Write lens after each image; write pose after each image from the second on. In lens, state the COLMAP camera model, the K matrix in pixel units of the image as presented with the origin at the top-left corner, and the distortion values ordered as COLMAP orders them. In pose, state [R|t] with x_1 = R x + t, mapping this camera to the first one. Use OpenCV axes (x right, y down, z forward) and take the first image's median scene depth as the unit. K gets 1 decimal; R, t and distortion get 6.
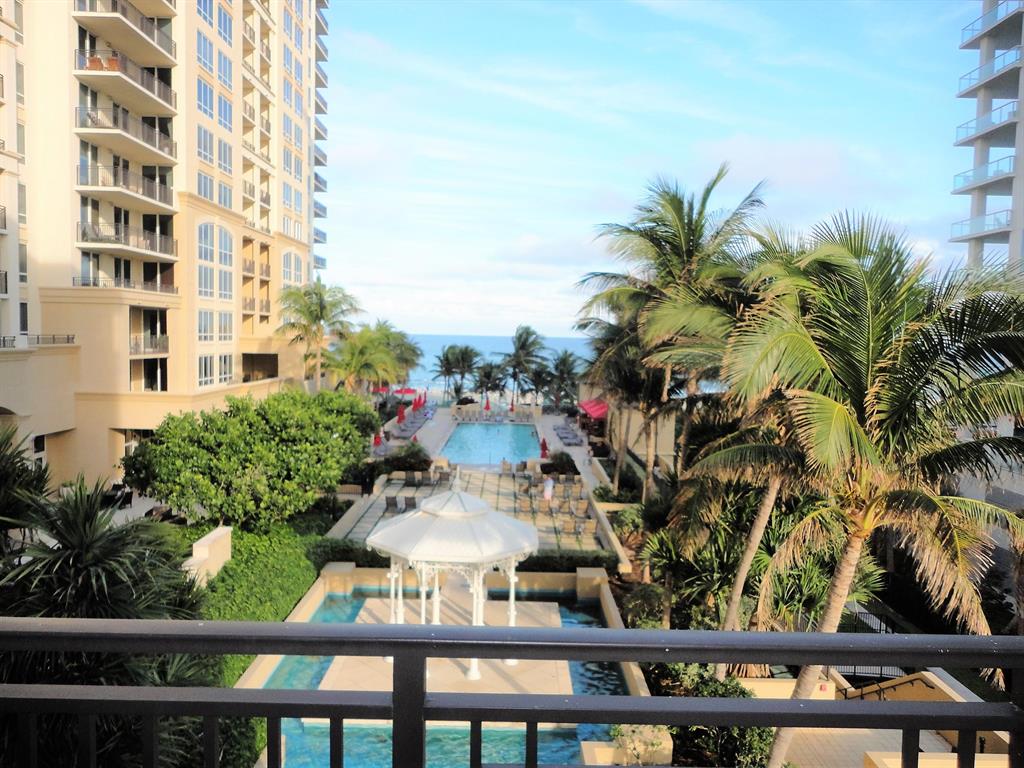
lens RADIAL K [[750.4, 0, 511.0], [0, 750.4, 383.0], [0, 0, 1]] dist [0.006410, -0.001753]
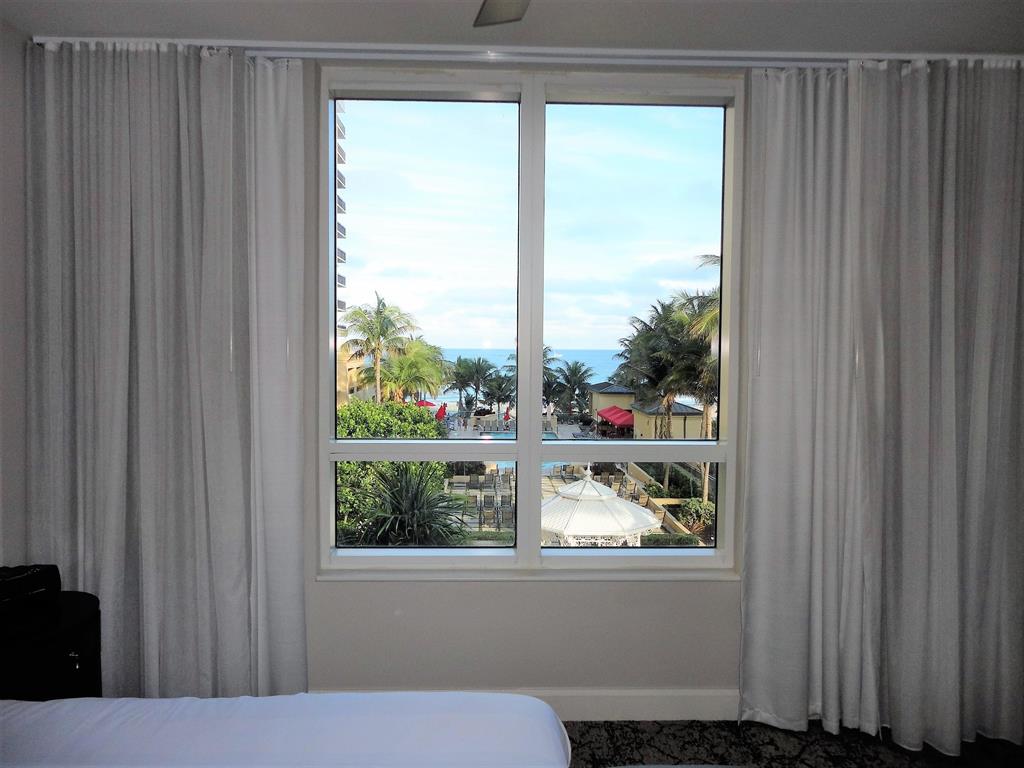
lens RADIAL K [[750.4, 0, 518.3], [0, 750.4, 383.4], [0, 0, 1]] dist [0.006410, -0.001753]
pose [[0.998802, -0.015171, 0.046519, -0.179038], [0.015927, 0.999746, -0.015924, 0.005121], [-0.046266, 0.016646, 0.998790, -0.139754]]
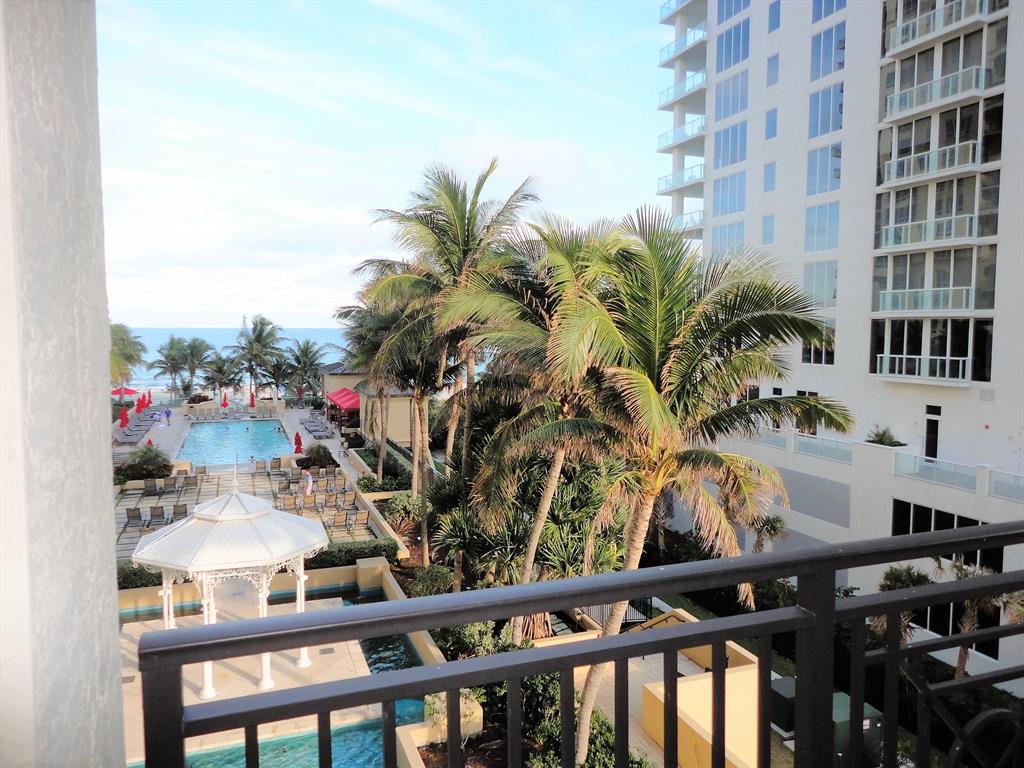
lens RADIAL K [[750.4, 0, 511.1], [0, 750.4, 387.6], [0, 0, 1]] dist [0.006410, -0.001753]
pose [[0.937776, -0.047669, 0.343954, -0.049263], [0.040694, 0.998794, 0.027475, 0.001111], [-0.344849, -0.011769, 0.938584, 0.005032]]
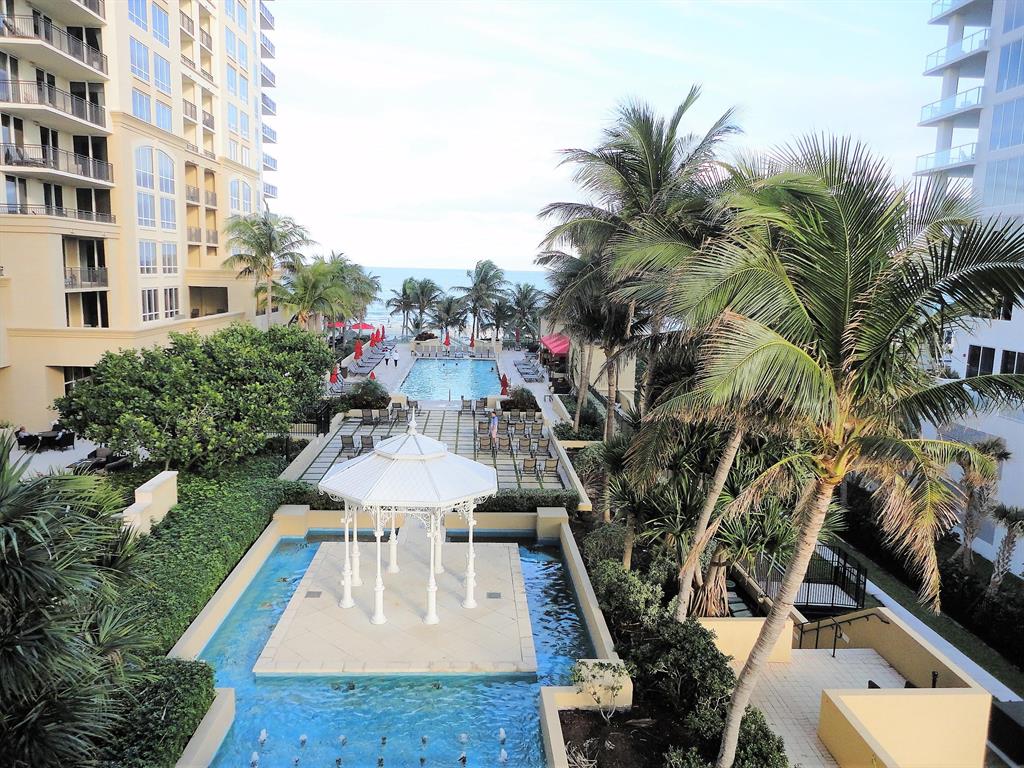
lens RADIAL K [[750.4, 0, 511.2], [0, 750.4, 384.5], [0, 0, 1]] dist [0.006410, -0.001753]
pose [[0.998644, -0.003829, 0.051917, 0.002910], [-0.000823, 0.996005, 0.089291, -0.002642], [-0.052052, -0.089213, 0.994651, 0.033814]]
